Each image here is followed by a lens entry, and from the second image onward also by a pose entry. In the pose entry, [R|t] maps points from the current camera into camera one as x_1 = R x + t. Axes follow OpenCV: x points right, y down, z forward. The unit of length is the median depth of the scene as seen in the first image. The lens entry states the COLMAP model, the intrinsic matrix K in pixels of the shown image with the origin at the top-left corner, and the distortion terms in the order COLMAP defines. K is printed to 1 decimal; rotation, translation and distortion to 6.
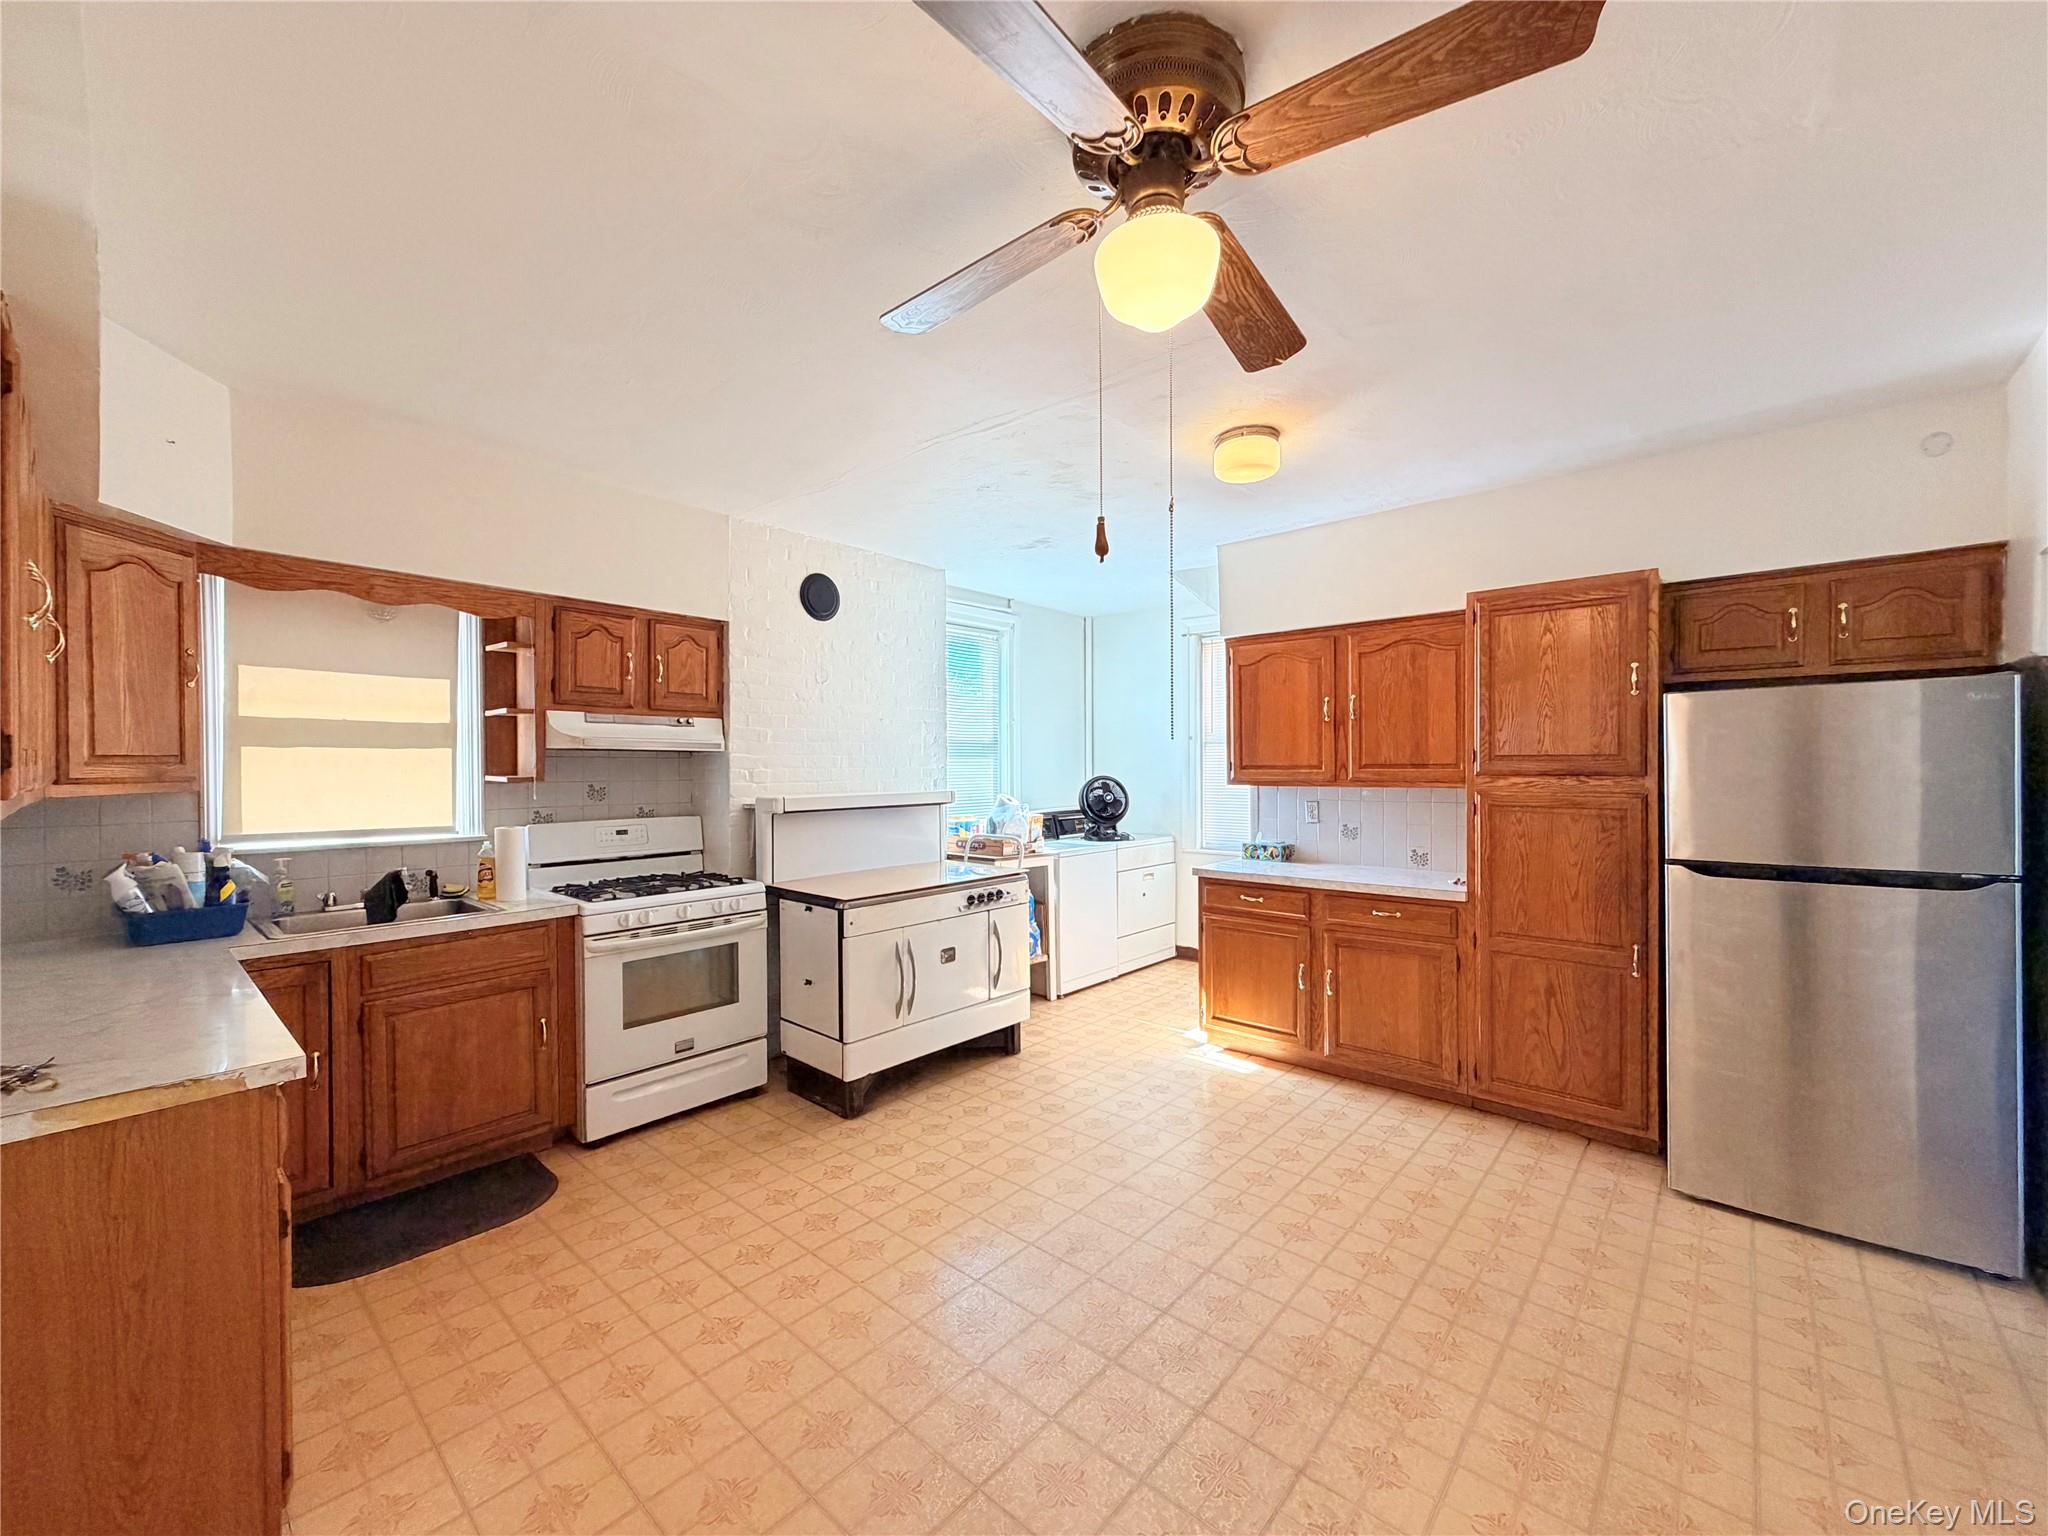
lens RADIAL K [[814.7, 0, 1027.5], [0, 814.7, 768.3], [0, 0, 1]] dist [-0.001937, -0.000669]
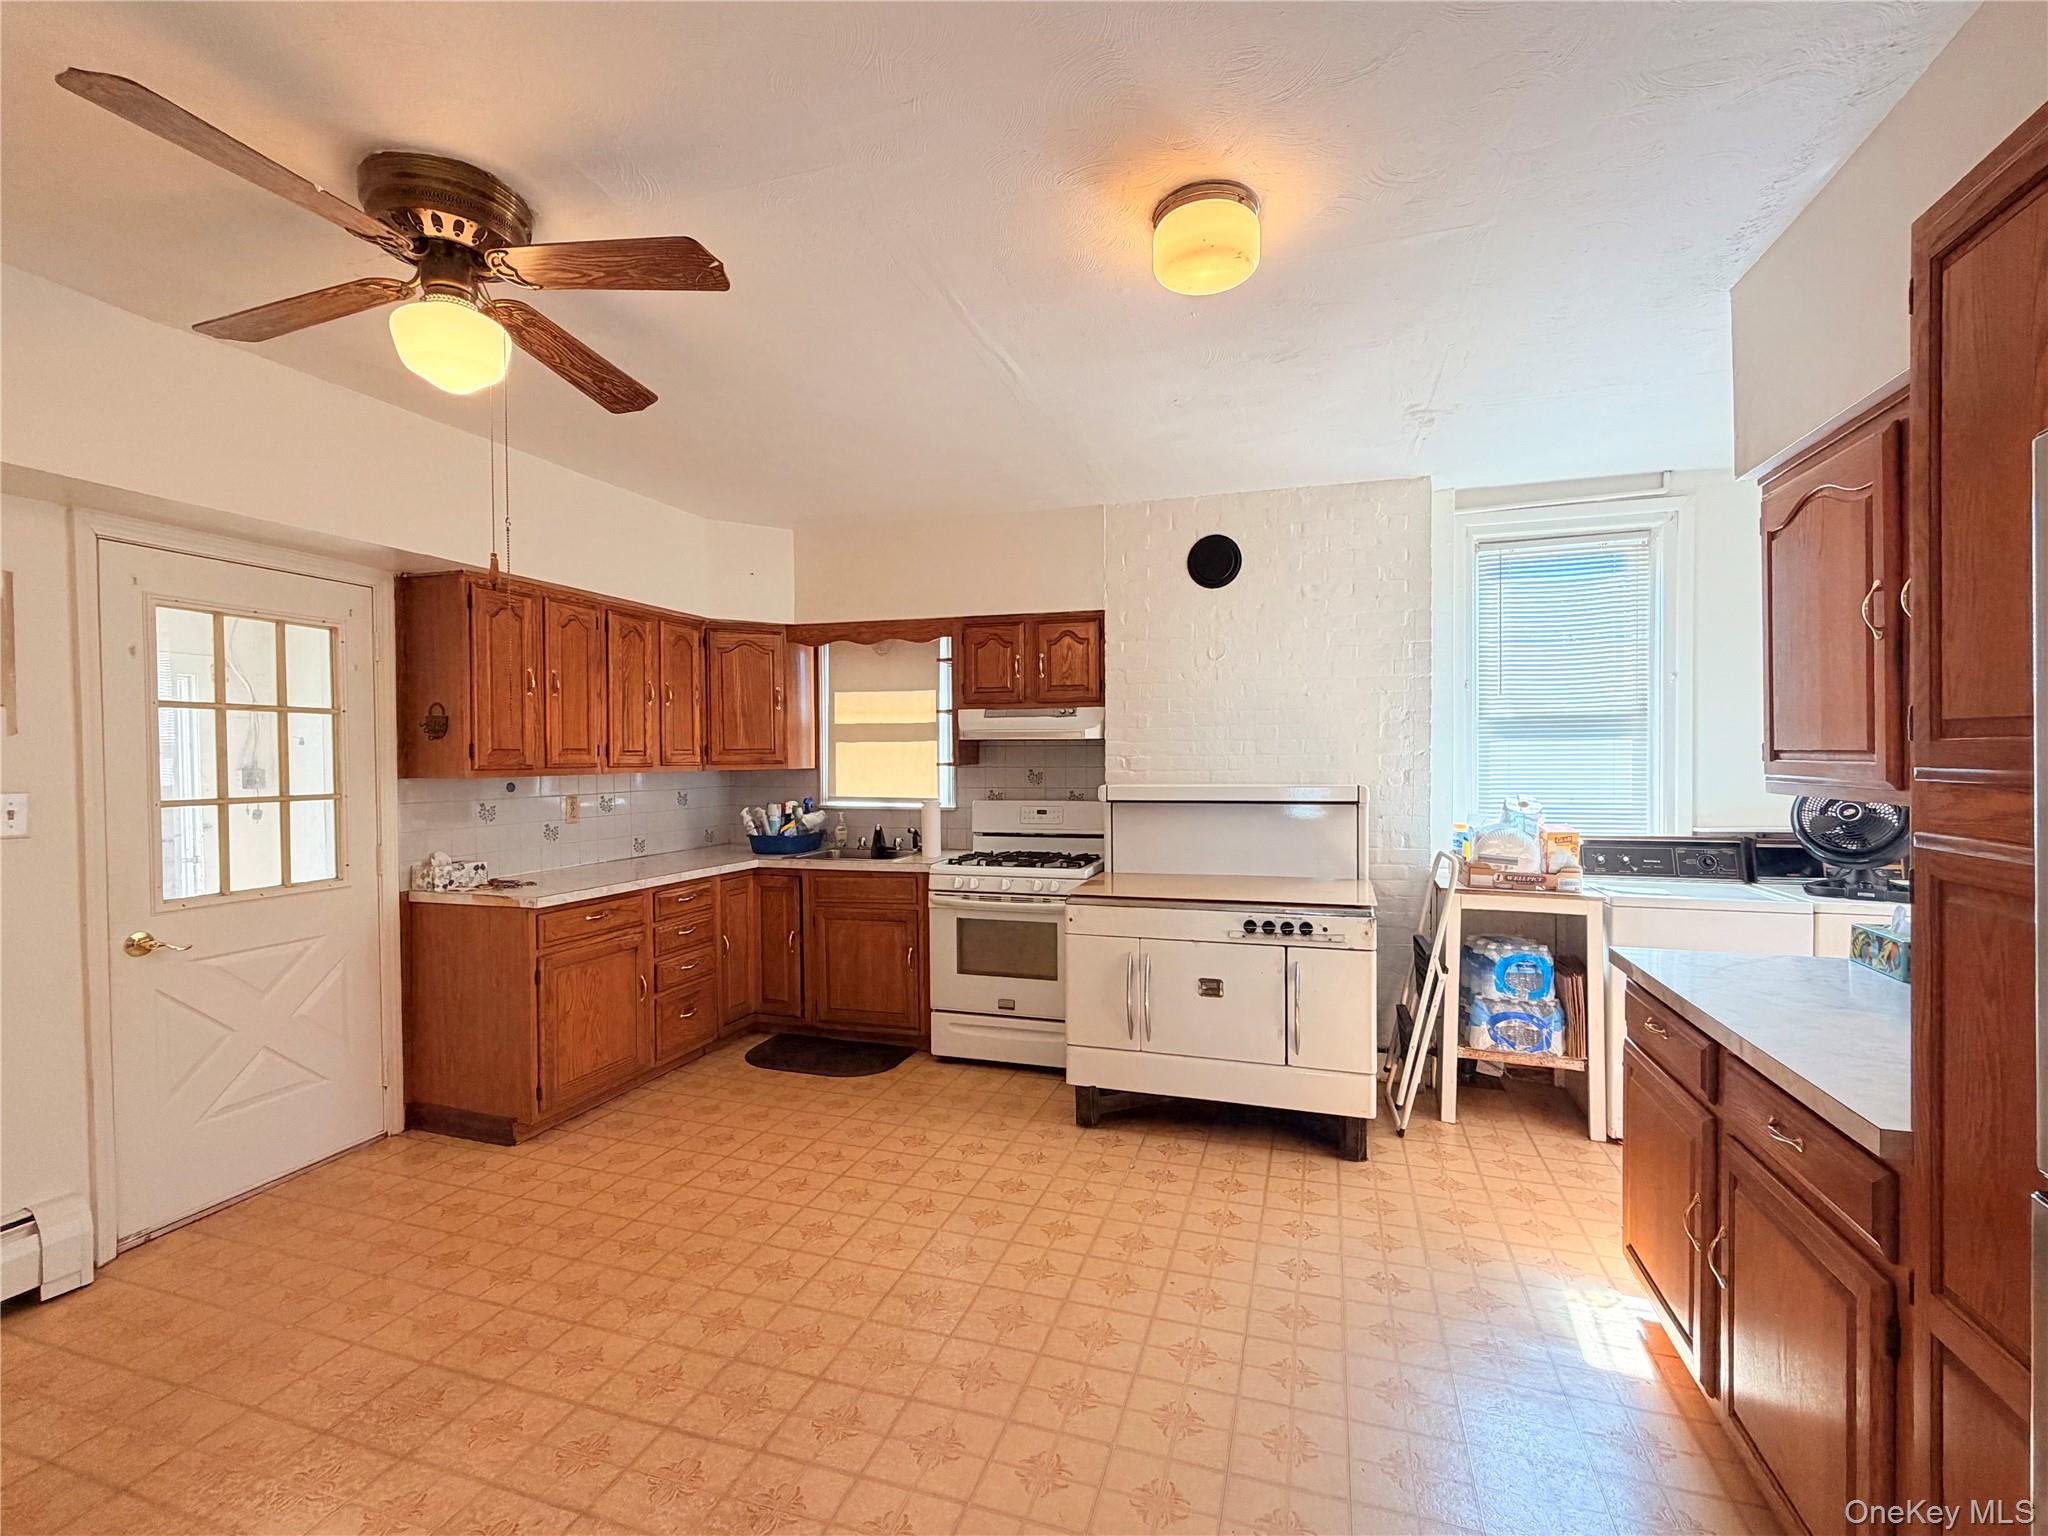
lens RADIAL K [[923.4, 0, 1023.5], [0, 923.4, 771.1], [0, 0, 1]] dist [-0.000493, 0.000222]
pose [[0.391403, 0.016849, -0.920065, 0.720181], [0.001795, 0.999816, 0.019073, -0.003256], [0.920218, -0.009117, 0.391300, 0.508904]]
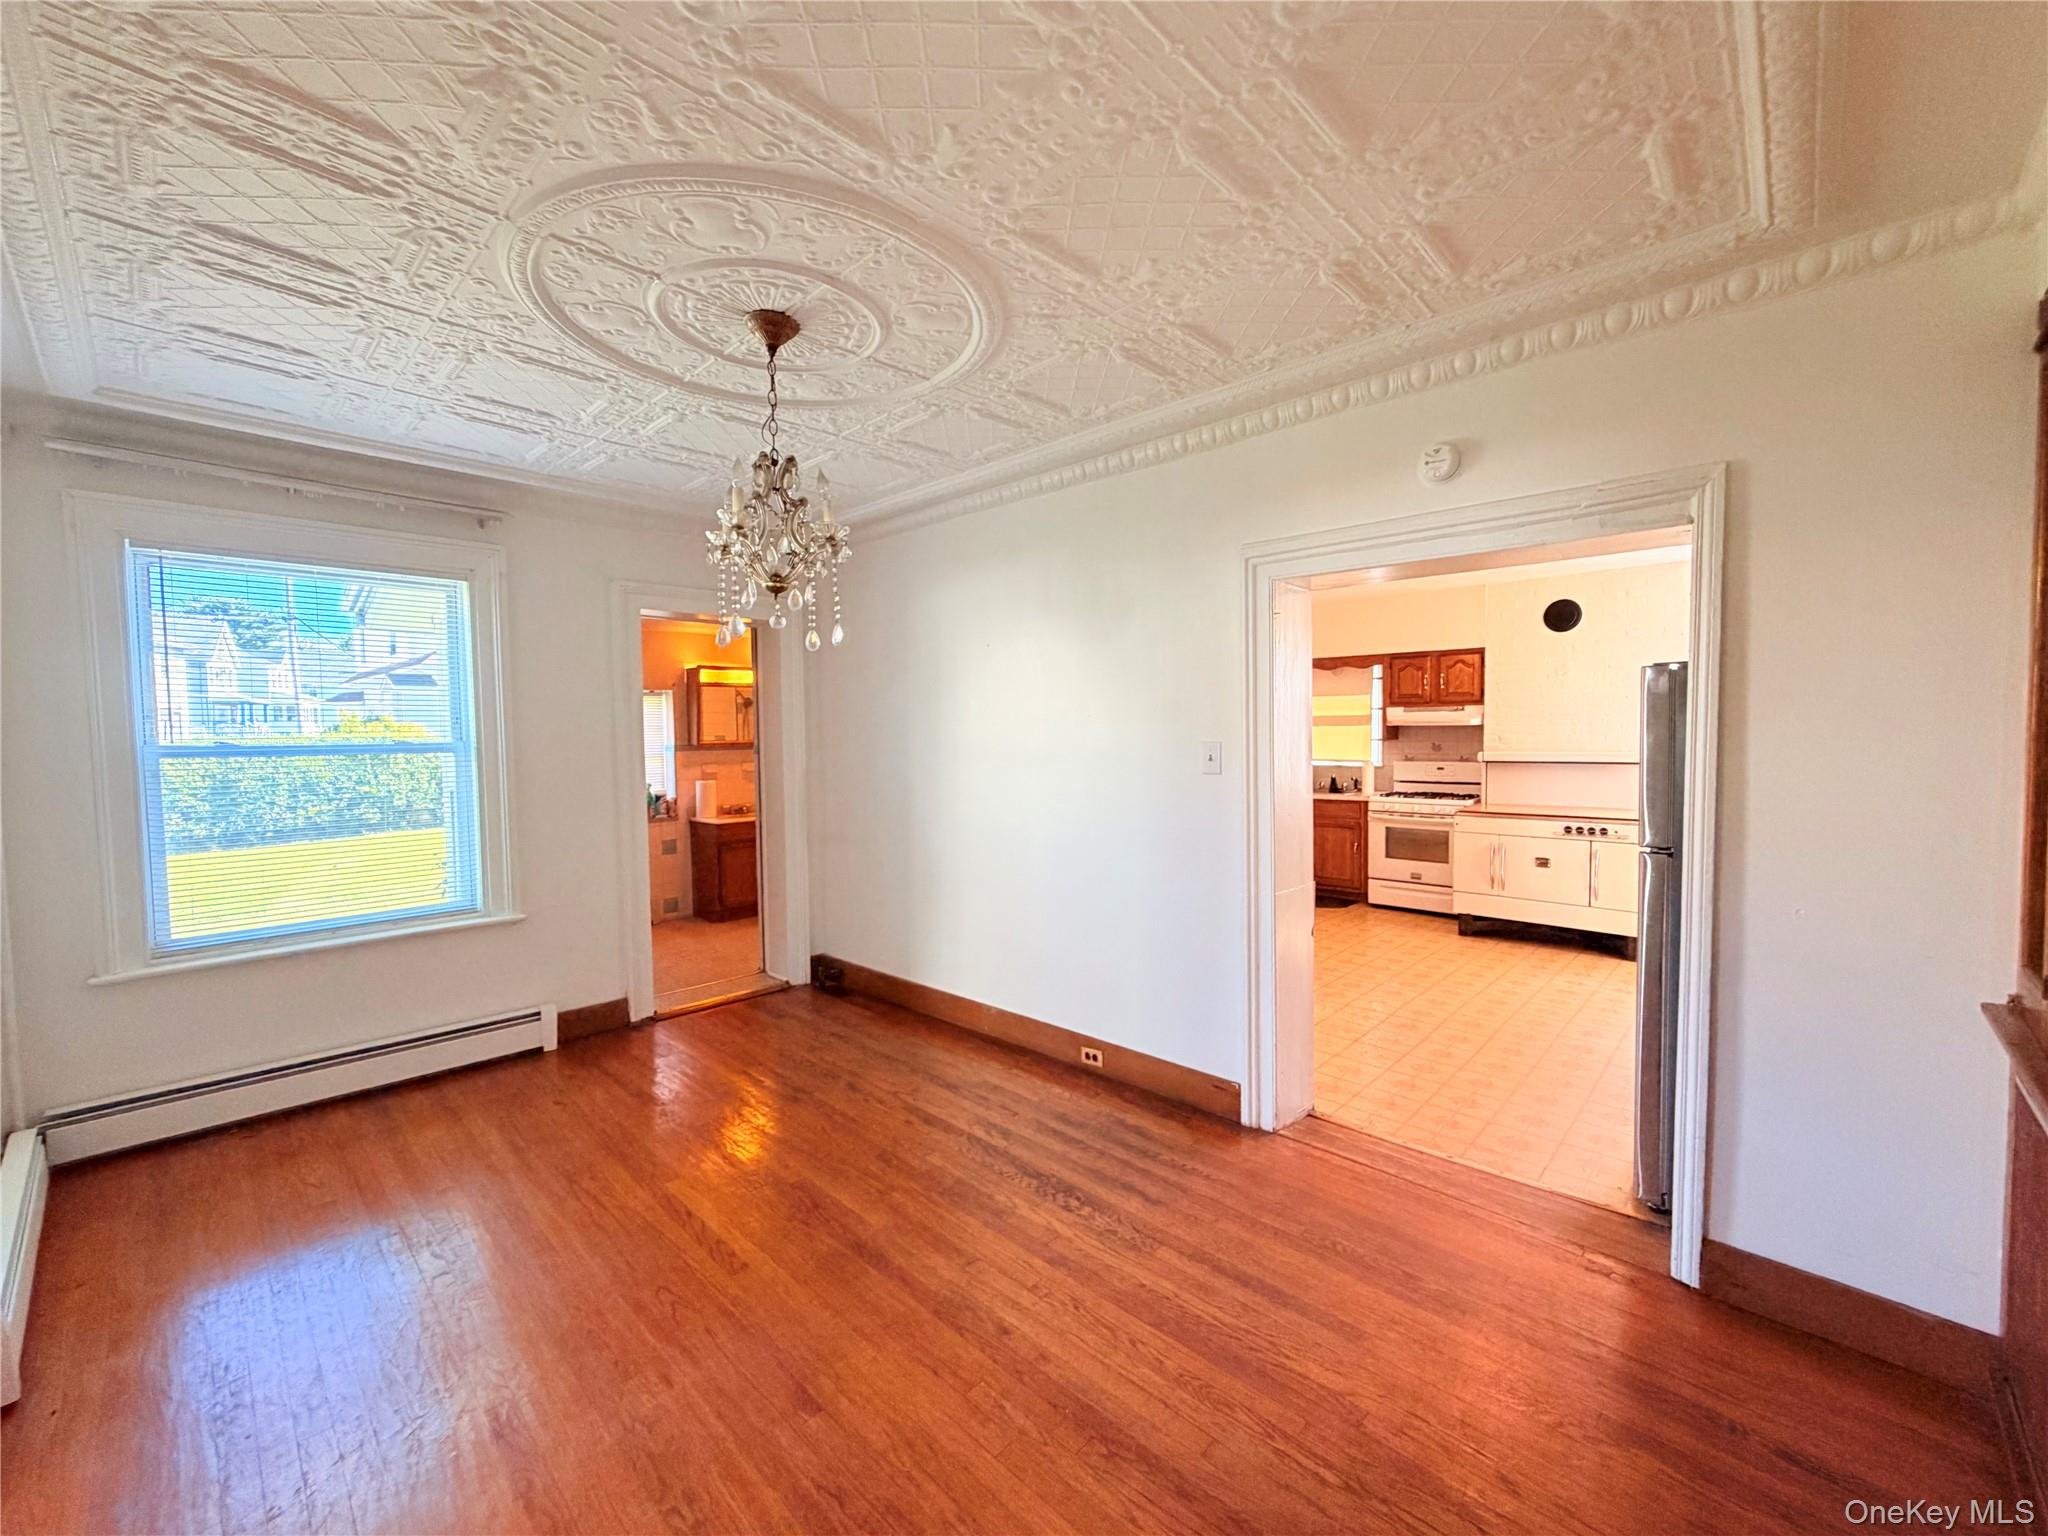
lens RADIAL K [[814.7, 0, 1026.2], [0, 814.7, 771.8], [0, 0, 1]] dist [-0.001937, -0.000669]
pose [[-0.045254, 0.051483, -0.997648, 1.514420], [0.005915, 0.998667, 0.051267, -0.017162], [0.998958, -0.003581, -0.045498, 0.144007]]
